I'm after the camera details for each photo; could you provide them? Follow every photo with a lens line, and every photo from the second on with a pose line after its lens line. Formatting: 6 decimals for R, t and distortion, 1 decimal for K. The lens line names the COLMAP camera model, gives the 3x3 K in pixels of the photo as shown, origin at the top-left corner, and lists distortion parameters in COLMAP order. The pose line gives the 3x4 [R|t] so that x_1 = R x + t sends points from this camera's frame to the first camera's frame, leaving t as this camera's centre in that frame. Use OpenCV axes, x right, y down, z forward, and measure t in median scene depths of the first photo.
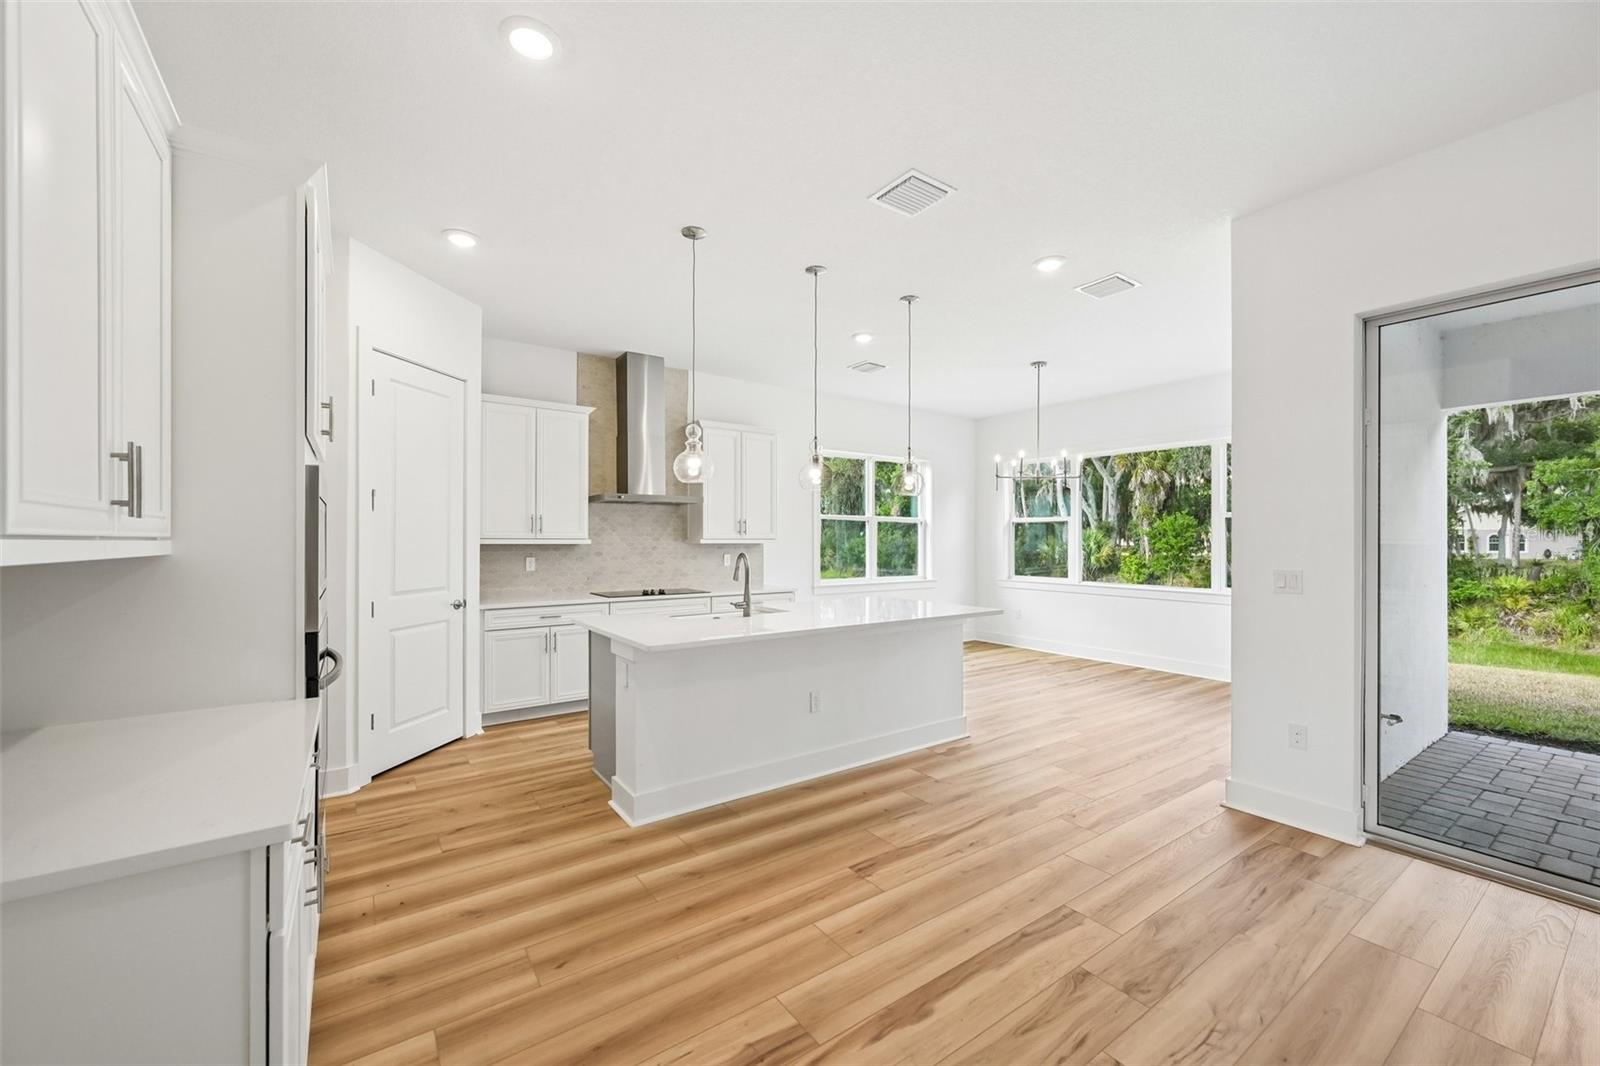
lens RADIAL K [[635.0, 0, 807.8], [0, 635.0, 533.1], [0, 0, 1]] dist [-0.003521, 0.001047]
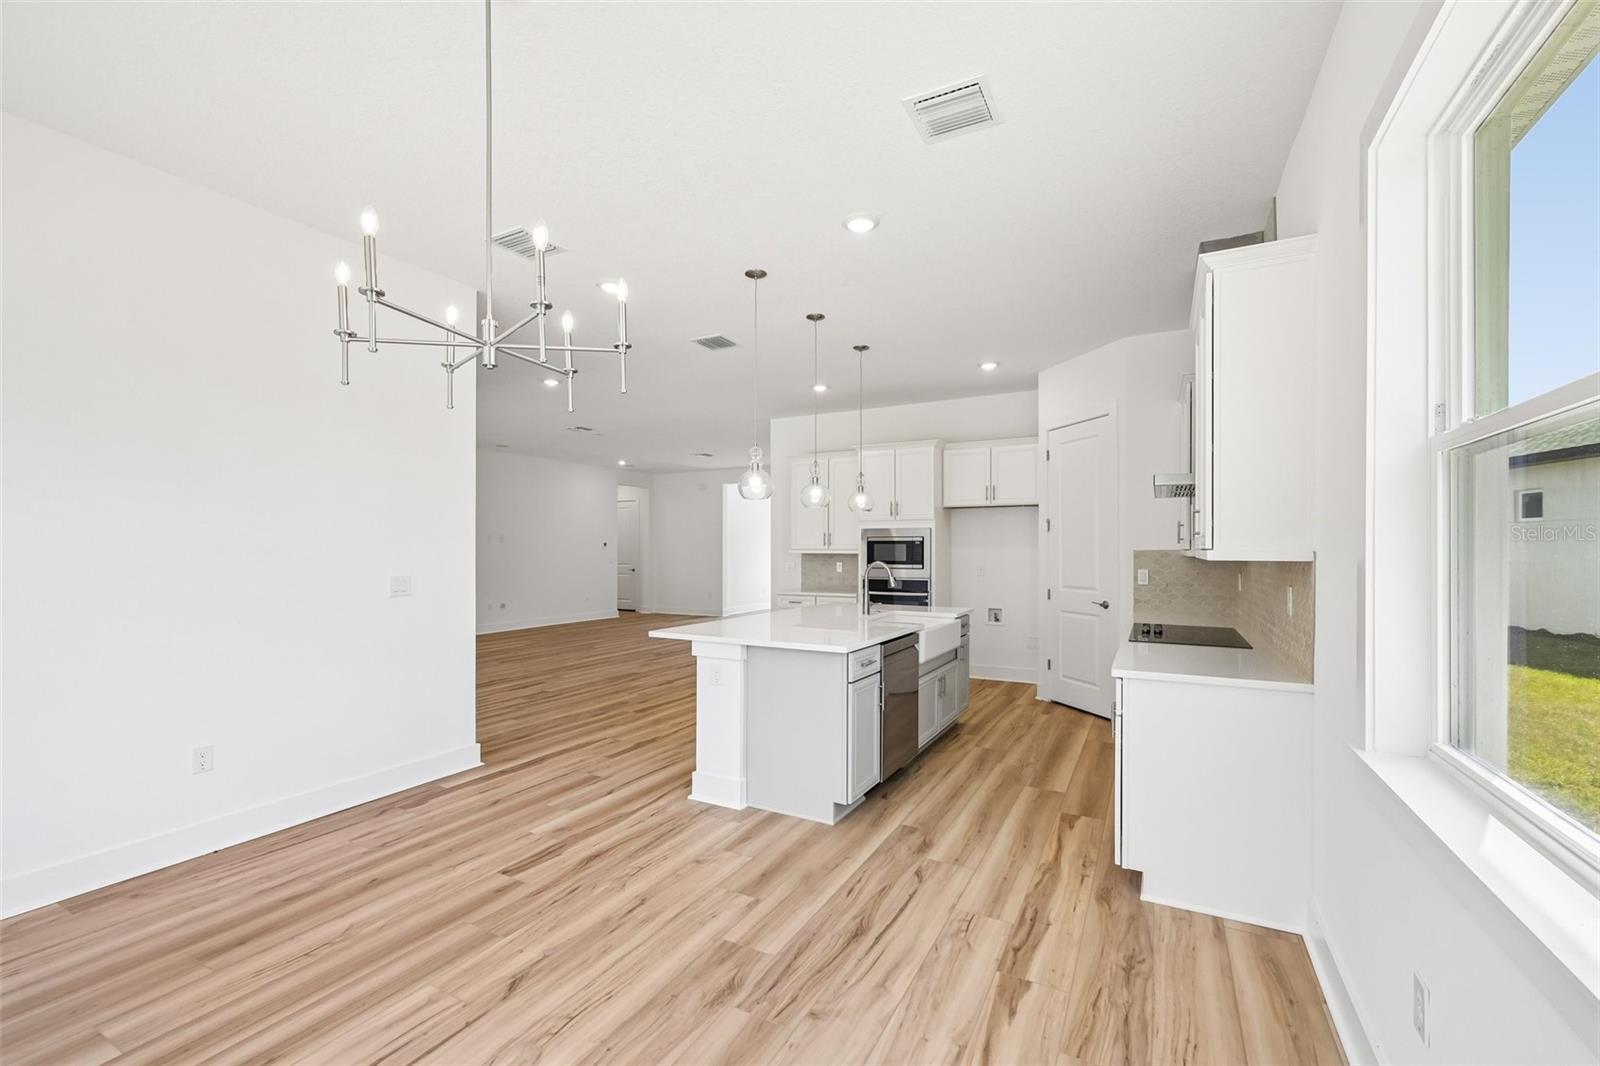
lens RADIAL K [[662.8, 0, 801.3], [0, 662.8, 544.4], [0, 0, 1]] dist [-0.003176, -0.001322]
pose [[-0.899010, -0.005012, -0.437899, 0.381613], [0.002394, 0.999863, -0.016358, 0.013506], [0.437921, -0.015754, -0.898875, 1.402878]]
